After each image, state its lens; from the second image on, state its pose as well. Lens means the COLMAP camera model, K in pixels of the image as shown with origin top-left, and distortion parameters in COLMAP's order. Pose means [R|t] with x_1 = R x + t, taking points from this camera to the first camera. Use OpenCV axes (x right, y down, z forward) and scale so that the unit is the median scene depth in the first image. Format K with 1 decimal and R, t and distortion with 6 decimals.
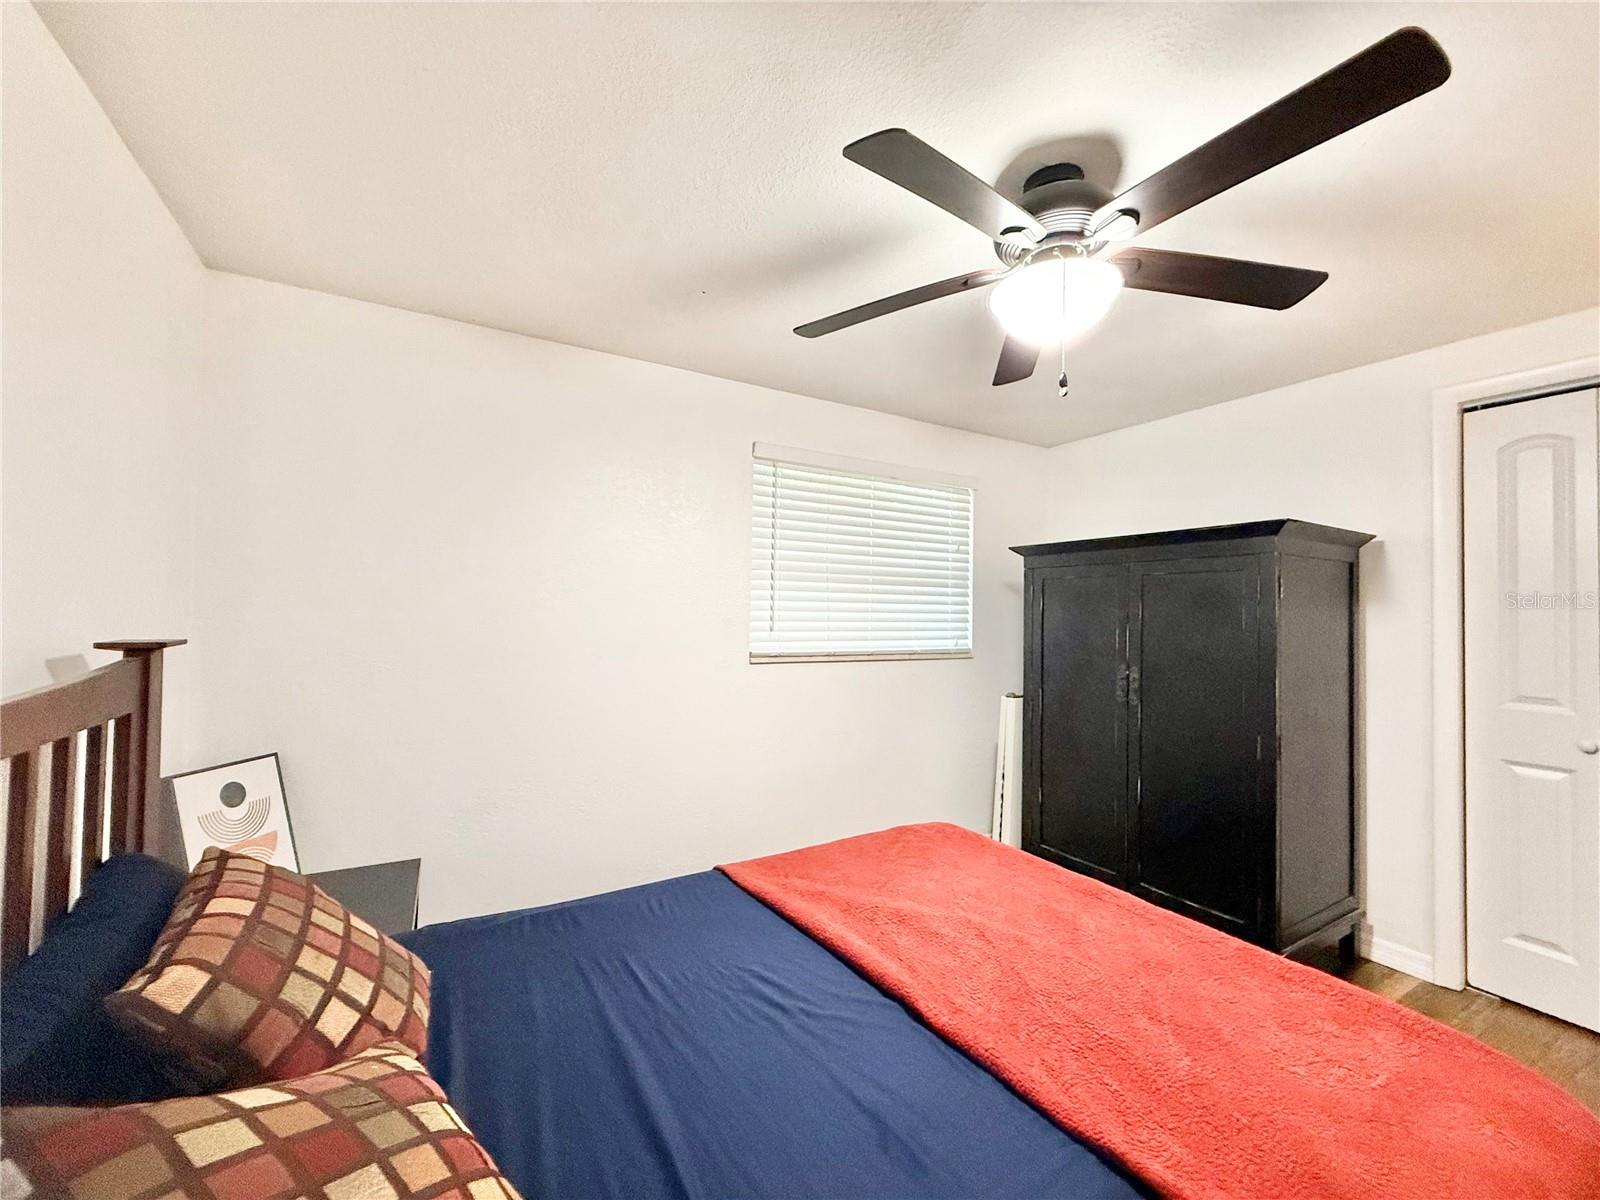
lens RADIAL K [[644.4, 0, 787.3], [0, 644.4, 598.5], [0, 0, 1]] dist [0.001190, 0.001344]
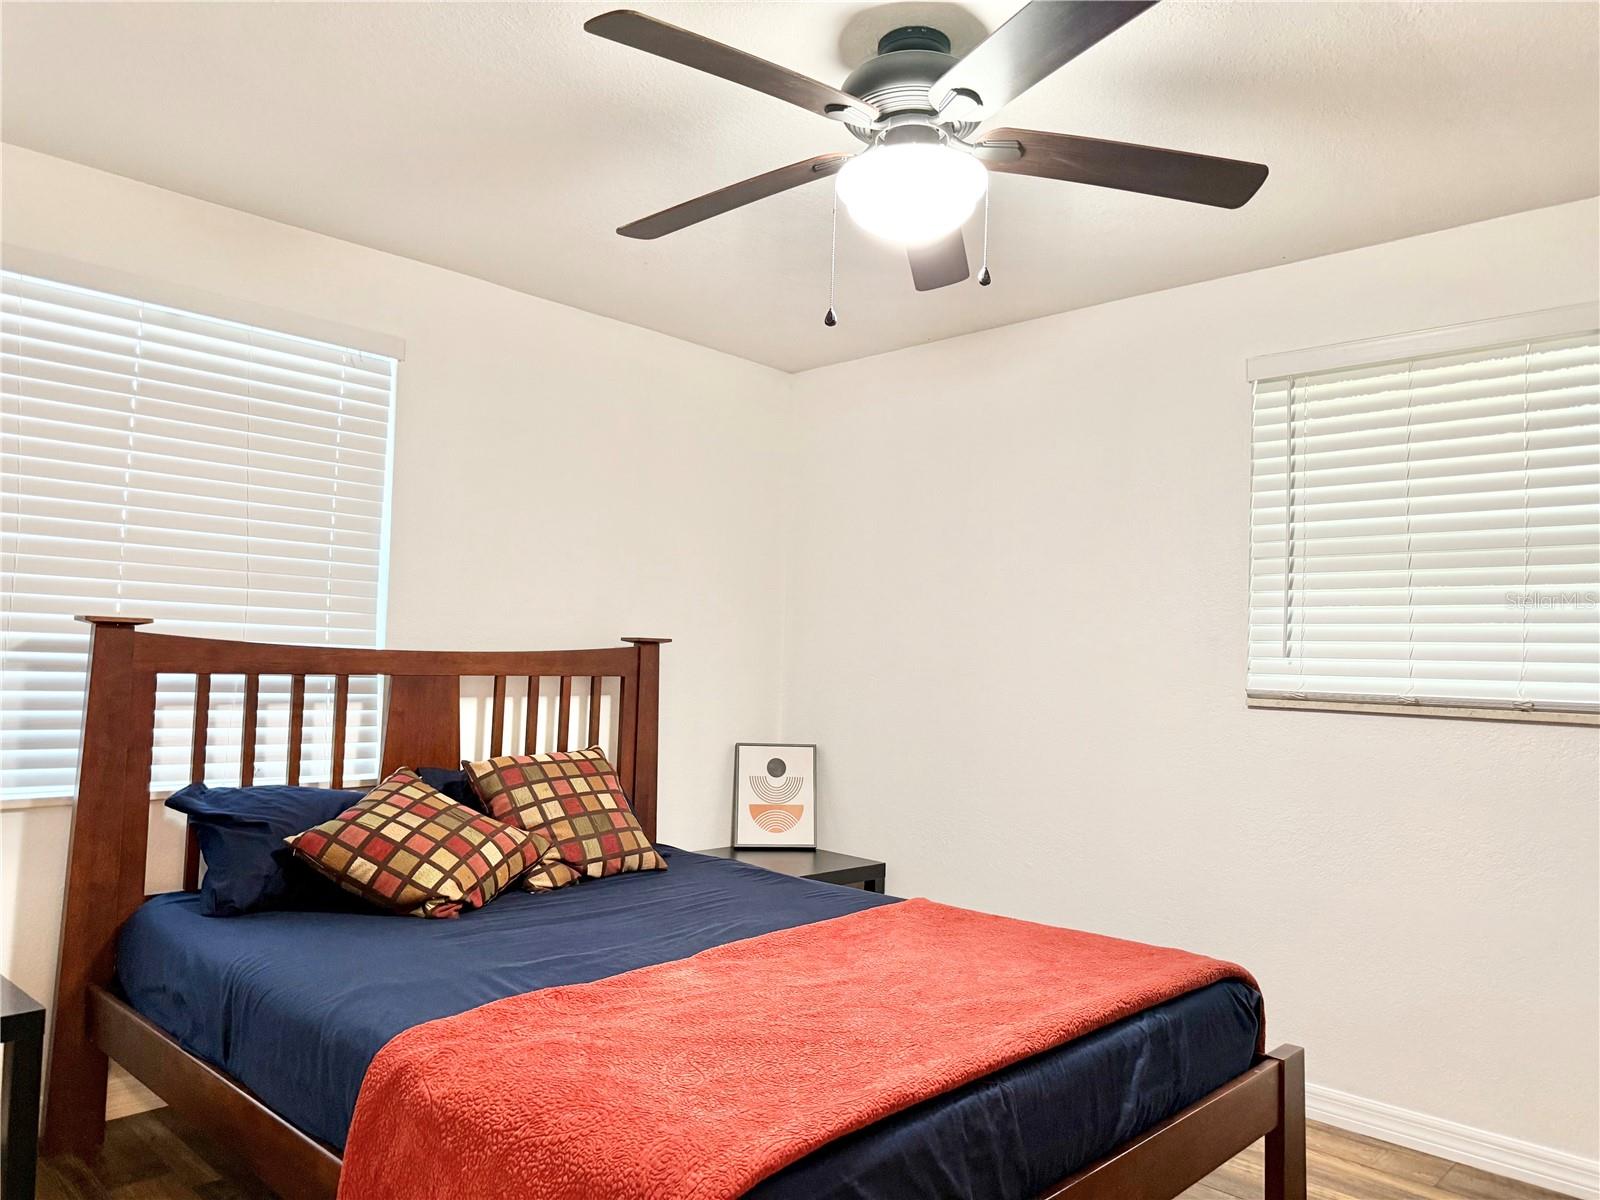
lens RADIAL K [[1124.5, 0, 791.1], [0, 1124.5, 601.4], [0, 0, 1]] dist [0.044522, -0.052420]
pose [[0.266709, -0.055769, -0.962162, 1.320532], [-0.006365, 0.998201, -0.059622, 0.097830], [0.963756, 0.022026, 0.265874, 0.395347]]
